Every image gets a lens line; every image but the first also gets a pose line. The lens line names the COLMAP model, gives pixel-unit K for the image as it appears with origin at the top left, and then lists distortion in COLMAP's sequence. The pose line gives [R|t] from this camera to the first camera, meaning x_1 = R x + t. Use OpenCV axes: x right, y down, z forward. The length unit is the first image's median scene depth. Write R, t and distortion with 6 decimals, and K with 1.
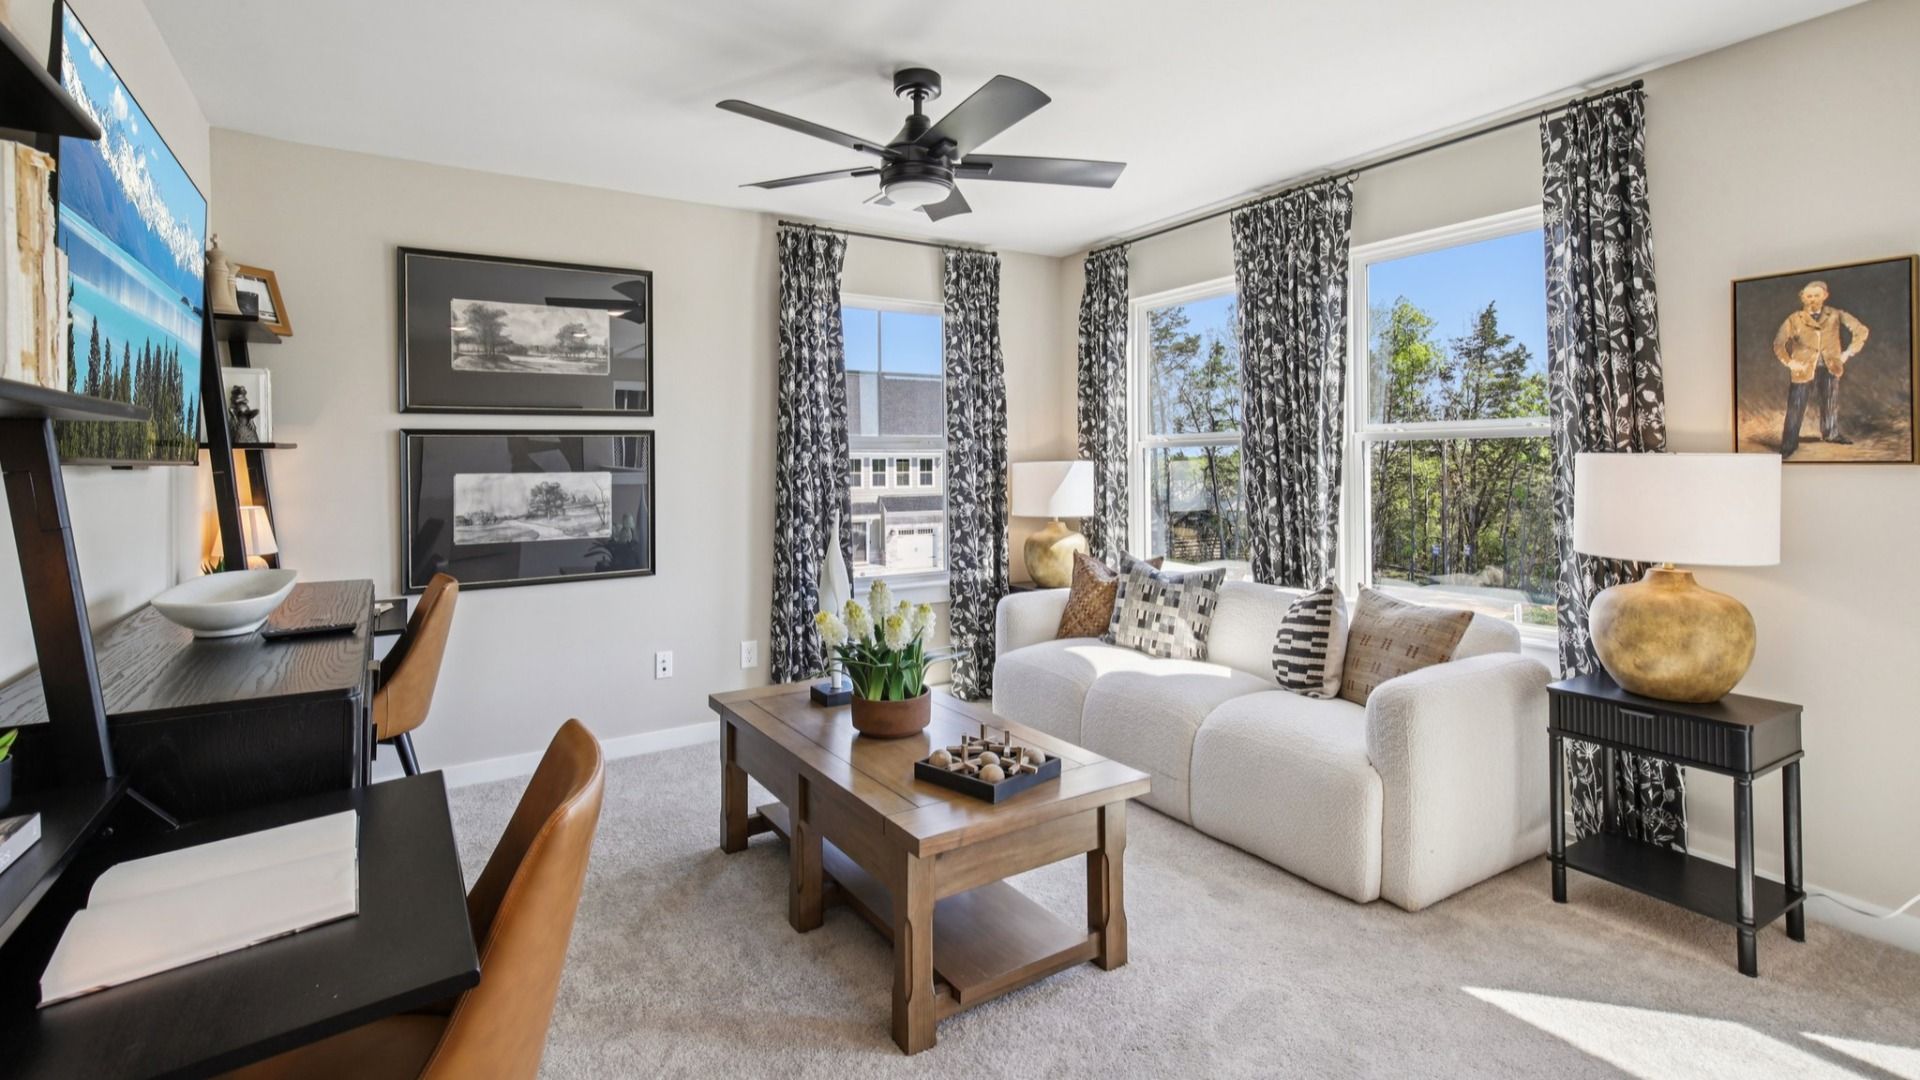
lens RADIAL K [[896.8, 0, 959.7], [0, 896.8, 466.8], [0, 0, 1]] dist [0.012488, -0.000381]
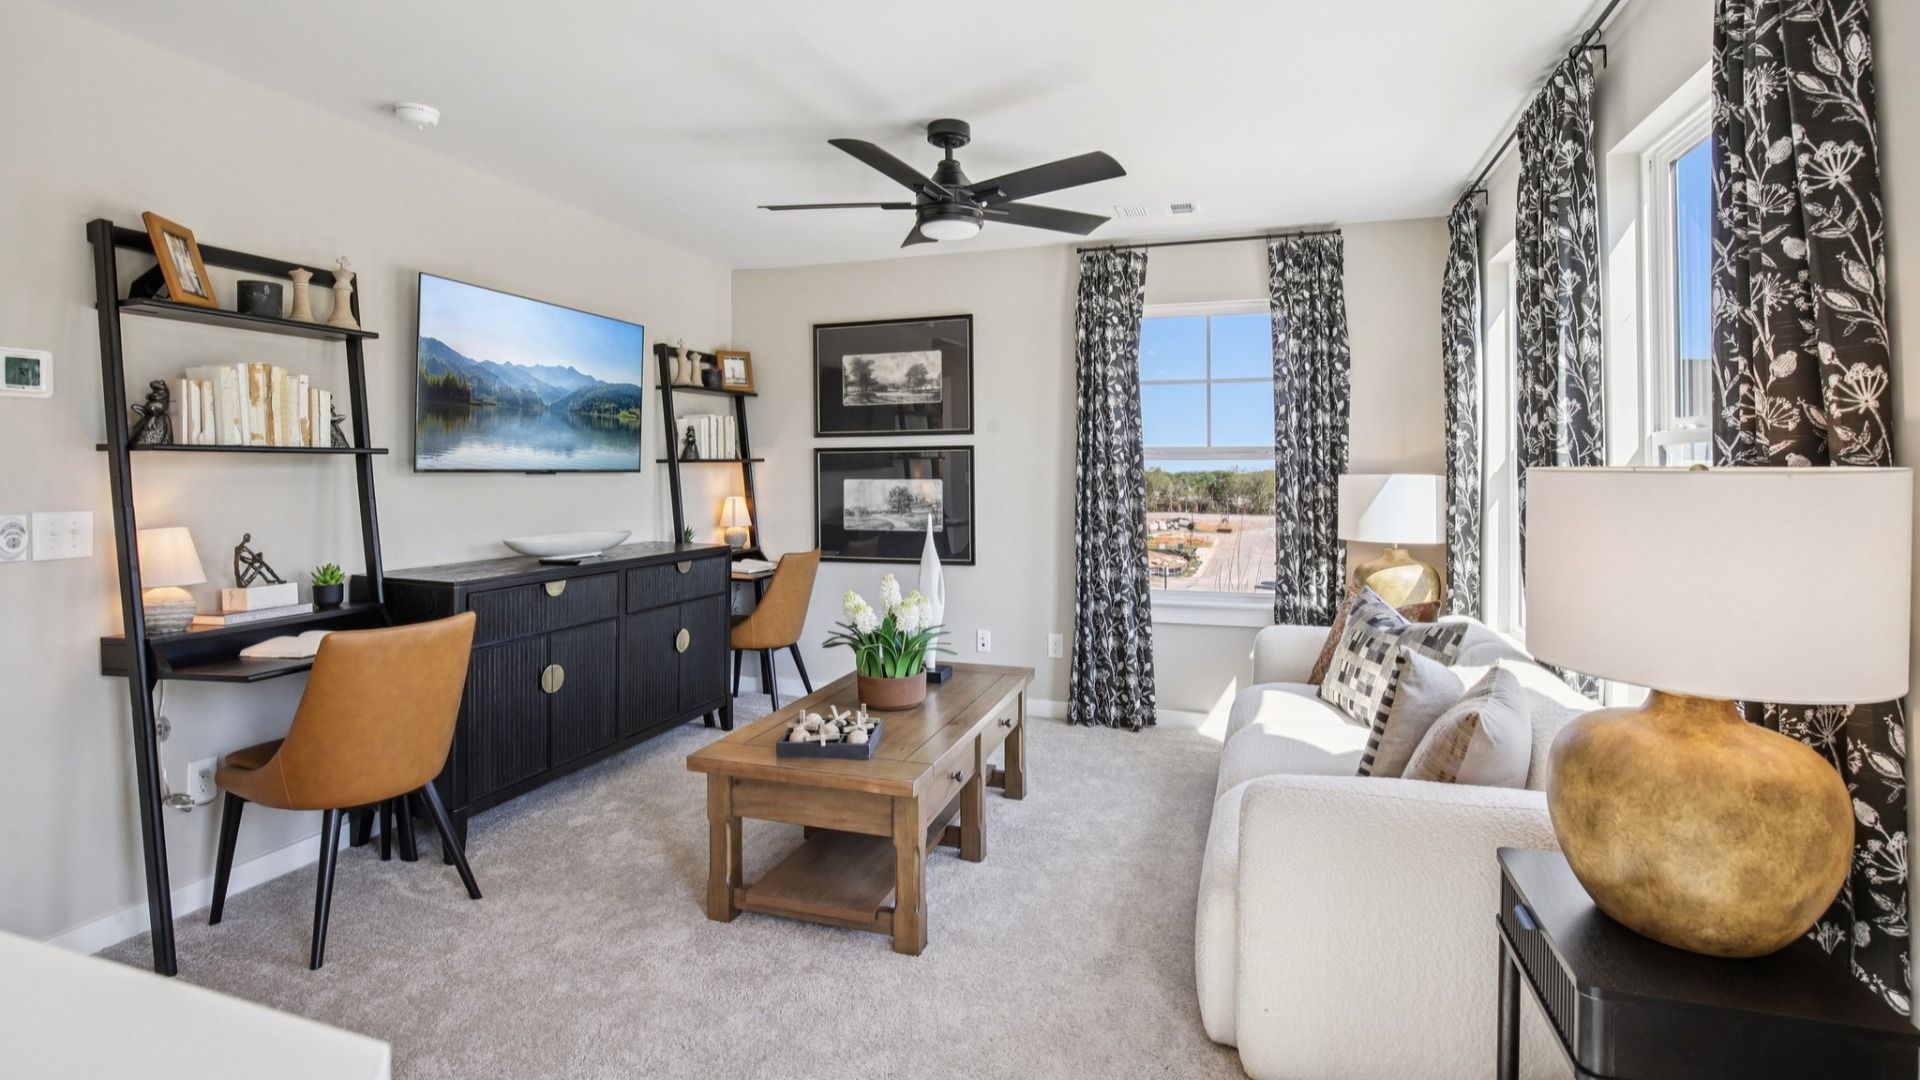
lens RADIAL K [[900.3, 0, 969.0], [0, 900.3, 484.9], [0, 0, 1]] dist [-0.026392, -0.000136]
pose [[0.635129, 0.017733, -0.772203, 0.634690], [-0.010486, 0.999842, 0.014335, -0.005352], [0.772335, -0.001007, 0.635215, 0.245039]]
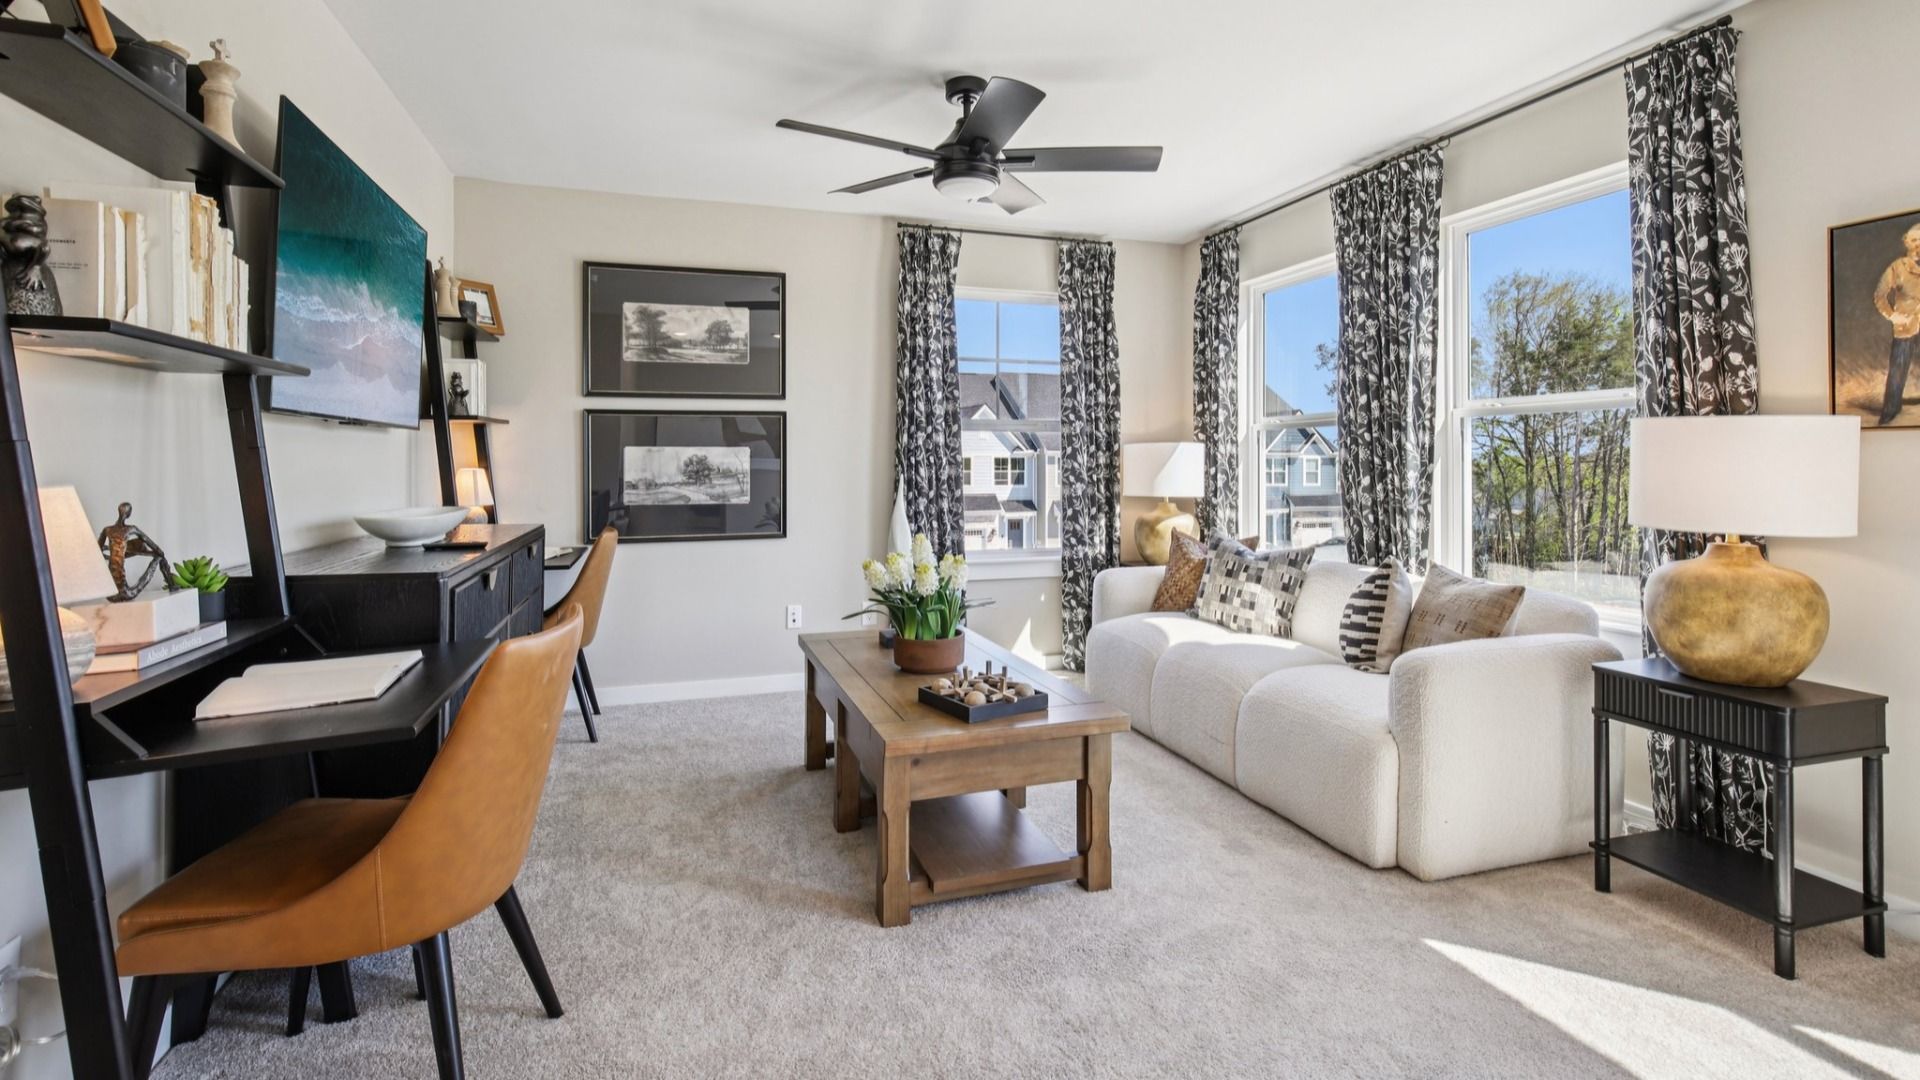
lens RADIAL K [[886.6, 0, 965.3], [0, 886.6, 467.9], [0, 0, 1]] dist [-0.004384, 0.000757]
pose [[0.970160, 0.009723, -0.242271, 0.168582], [-0.009724, 0.999952, 0.001189, 0.029793], [0.242271, 0.001202, 0.970208, -0.045931]]
